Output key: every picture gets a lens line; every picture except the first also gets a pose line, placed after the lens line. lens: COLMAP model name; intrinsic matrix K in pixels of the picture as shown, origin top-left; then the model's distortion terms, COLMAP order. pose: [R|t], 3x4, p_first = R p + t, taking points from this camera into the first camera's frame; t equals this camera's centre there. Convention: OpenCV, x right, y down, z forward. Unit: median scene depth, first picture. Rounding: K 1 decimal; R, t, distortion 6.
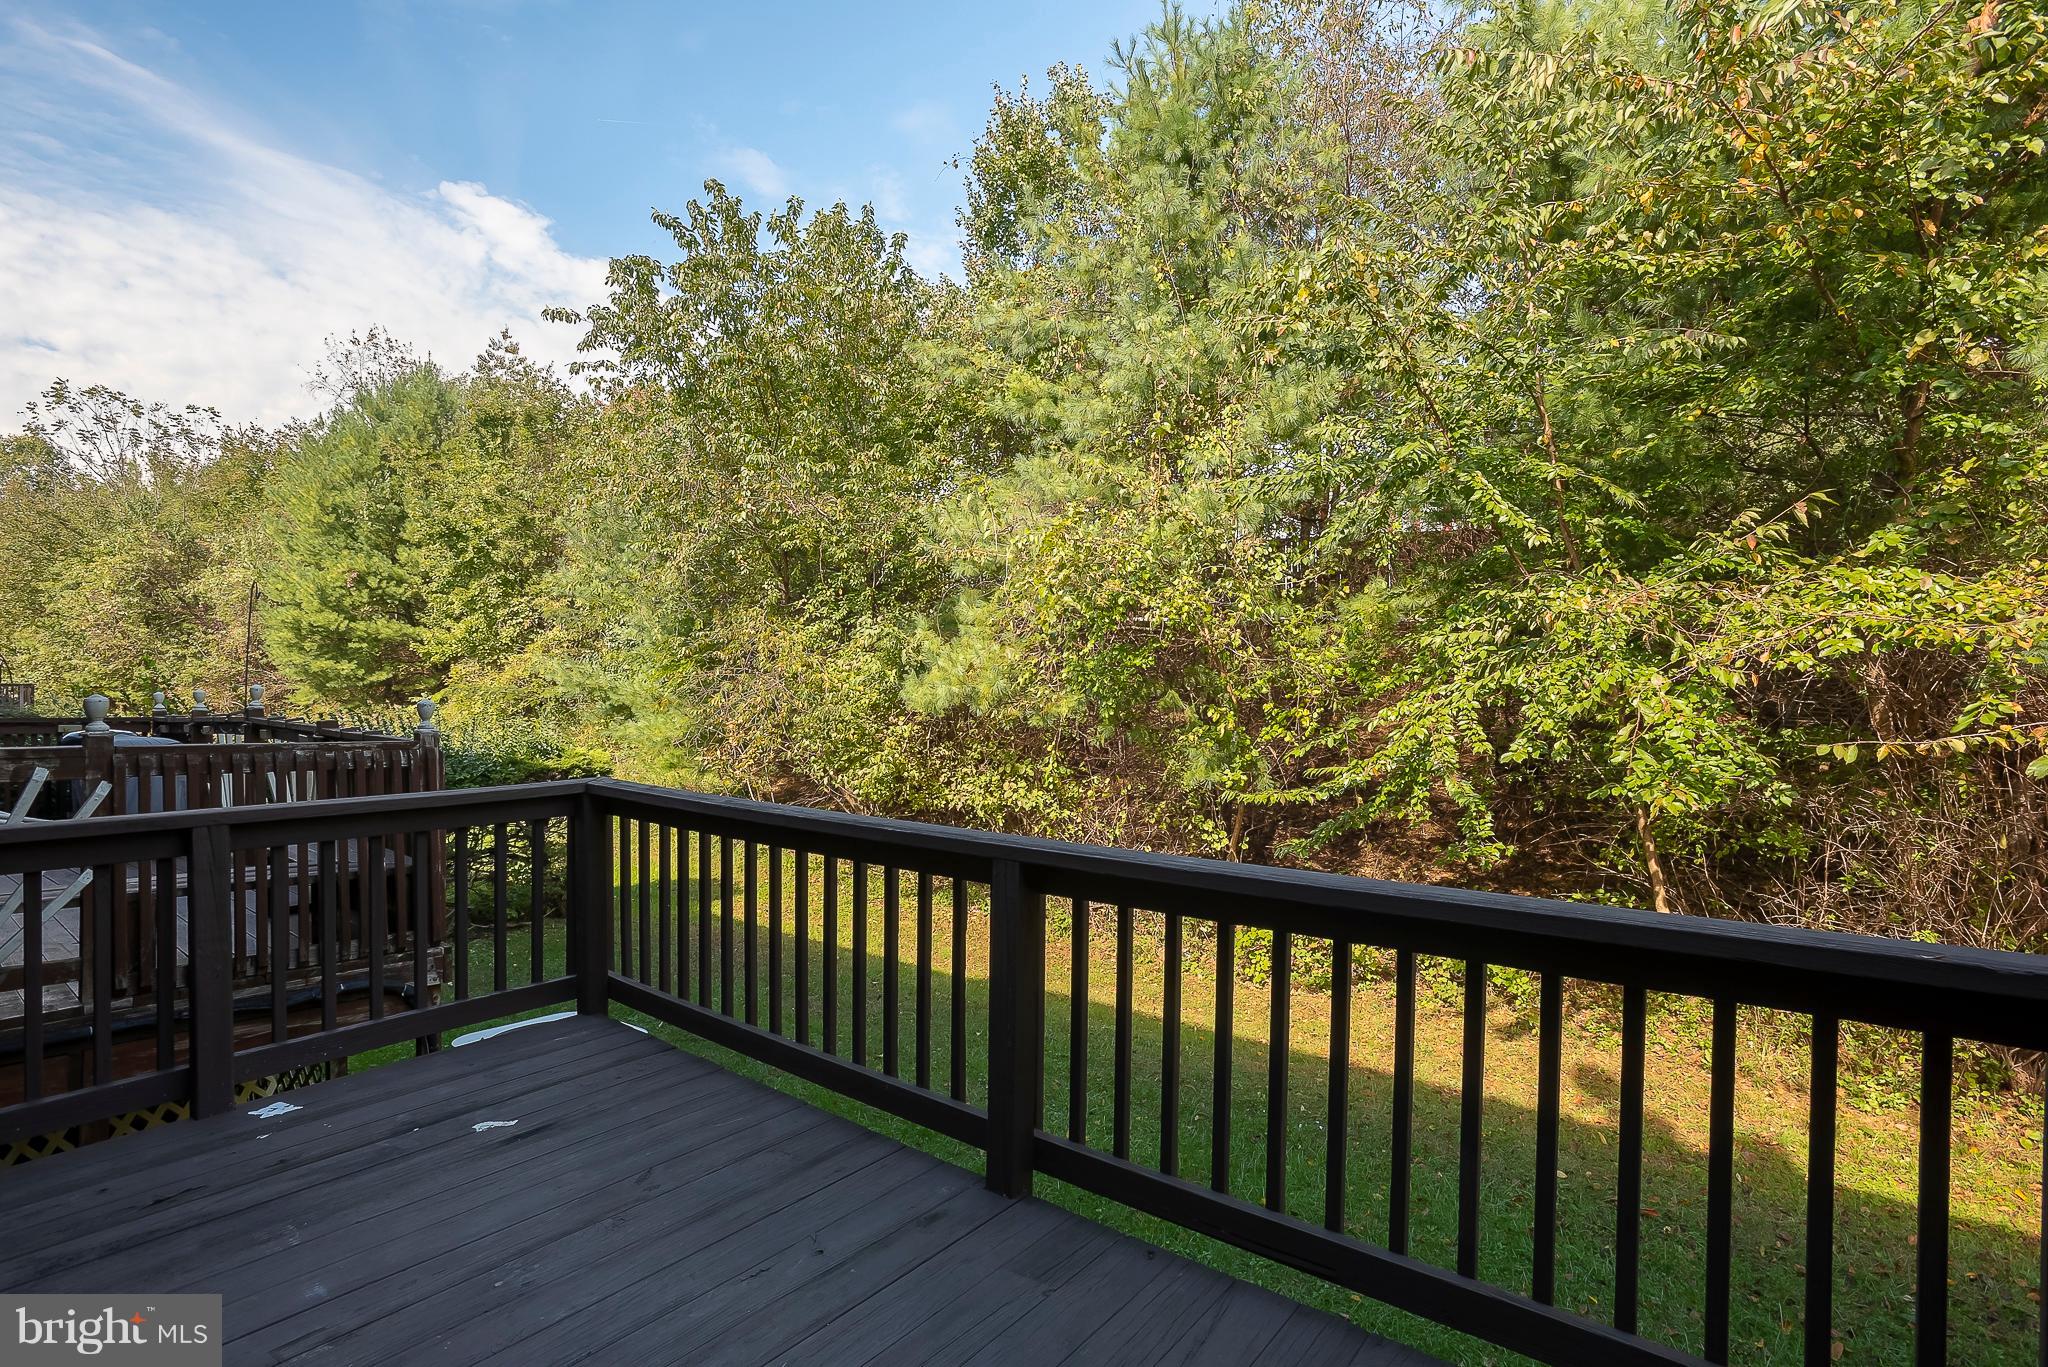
lens RADIAL K [[979.2, 0, 1024.8], [0, 979.2, 711.1], [0, 0, 1]] dist [-0.003904, -0.000394]
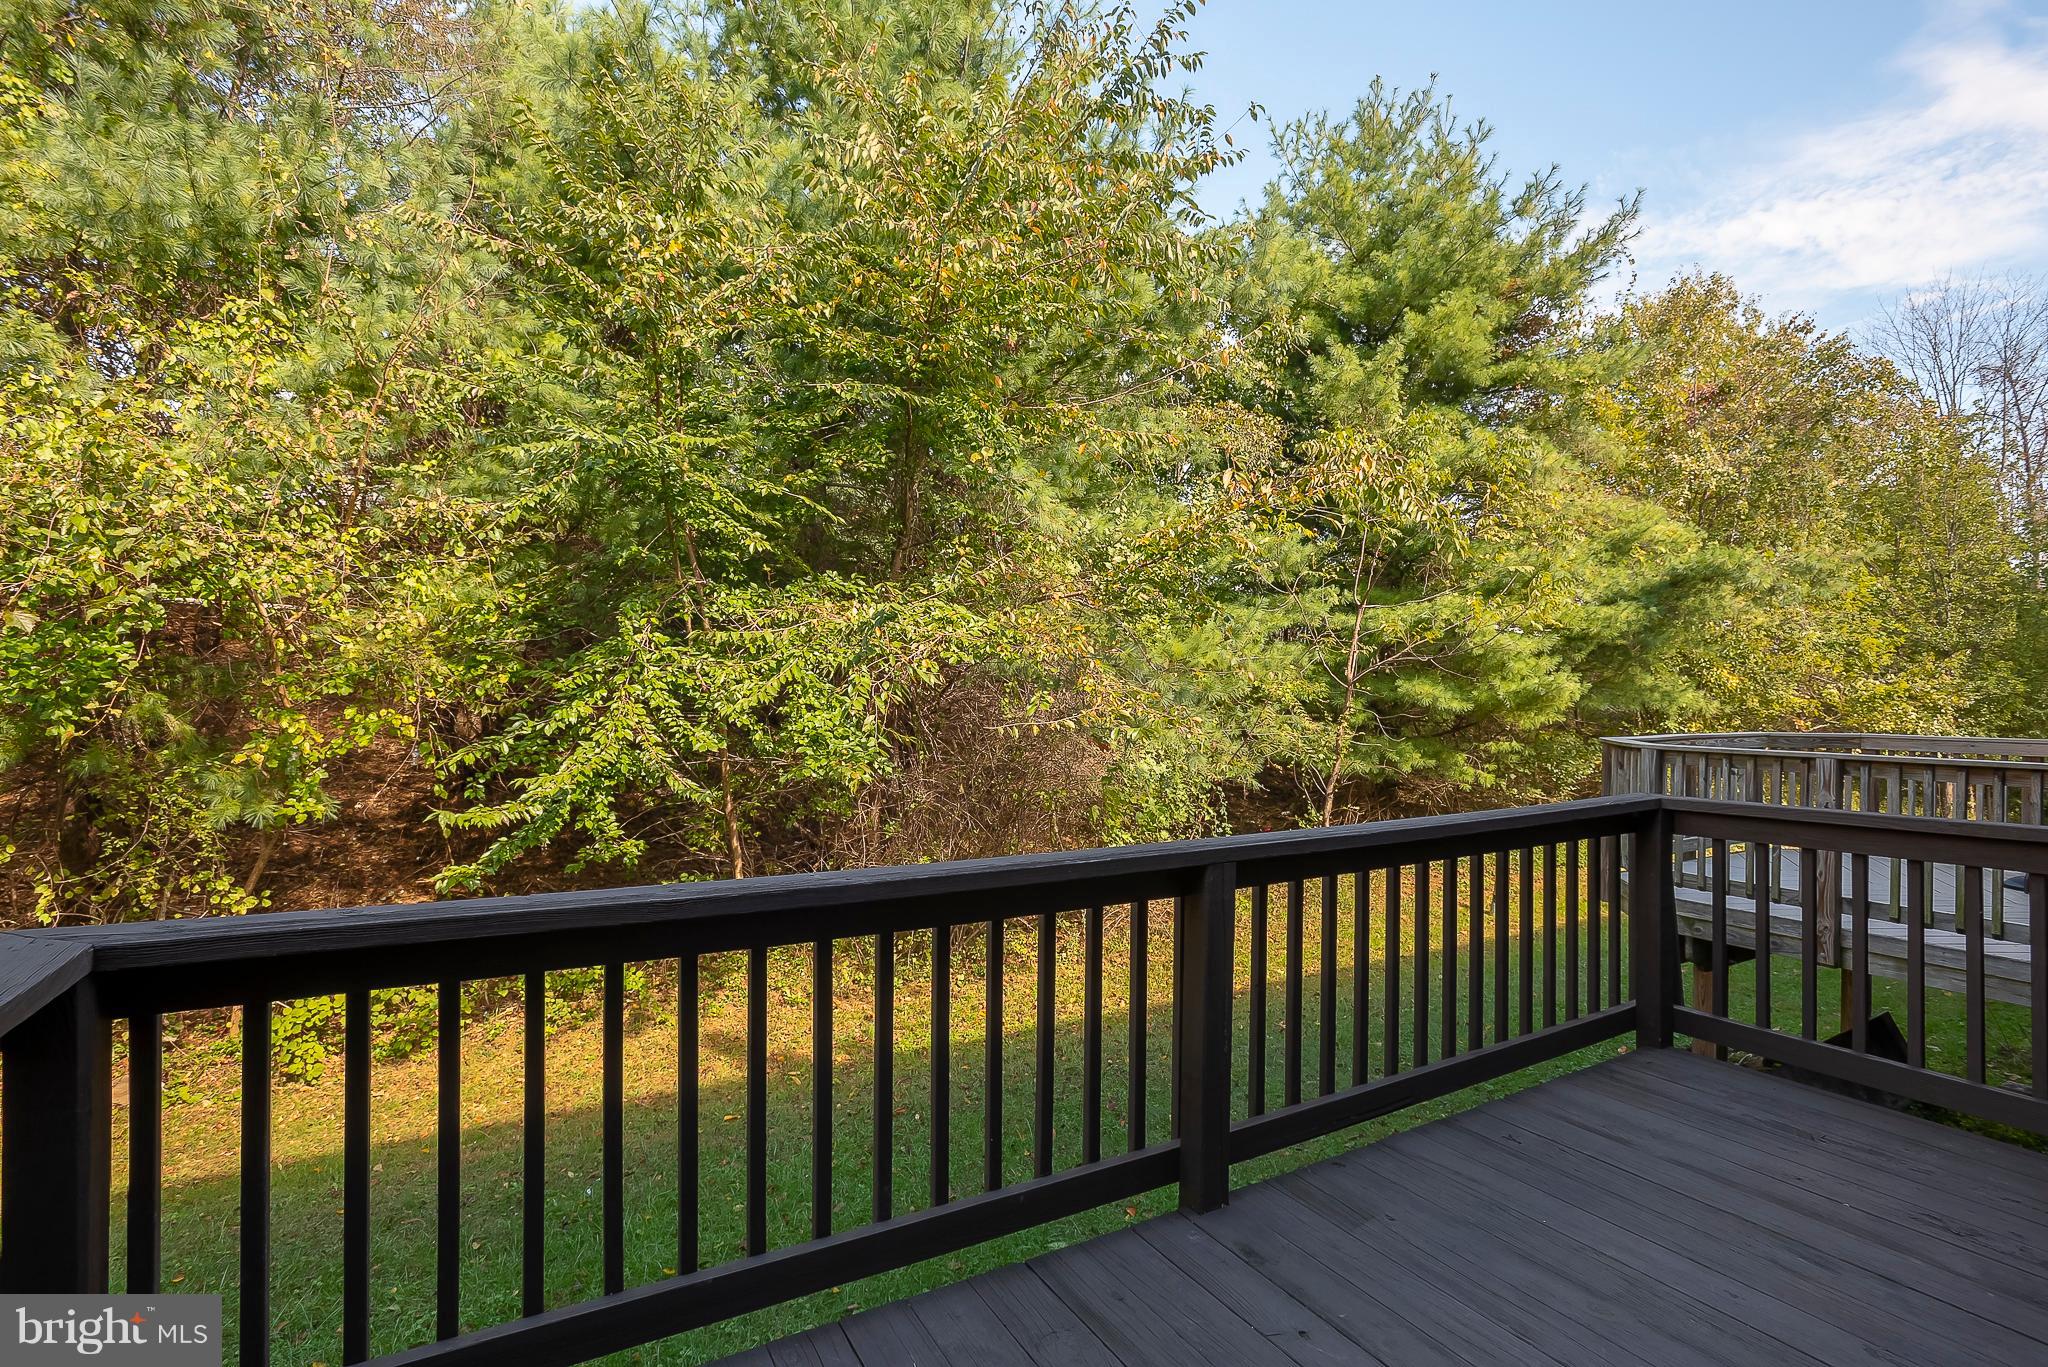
lens RADIAL K [[993.4, 0, 1023.9], [0, 993.4, 694.9], [0, 0, 1]] dist [-0.040468, 0.020728]
pose [[0.391853, -0.008222, 0.919991, -0.328891], [0.024373, 0.999702, -0.001447, -0.006799], [-0.919705, 0.022990, 0.391936, 0.259327]]
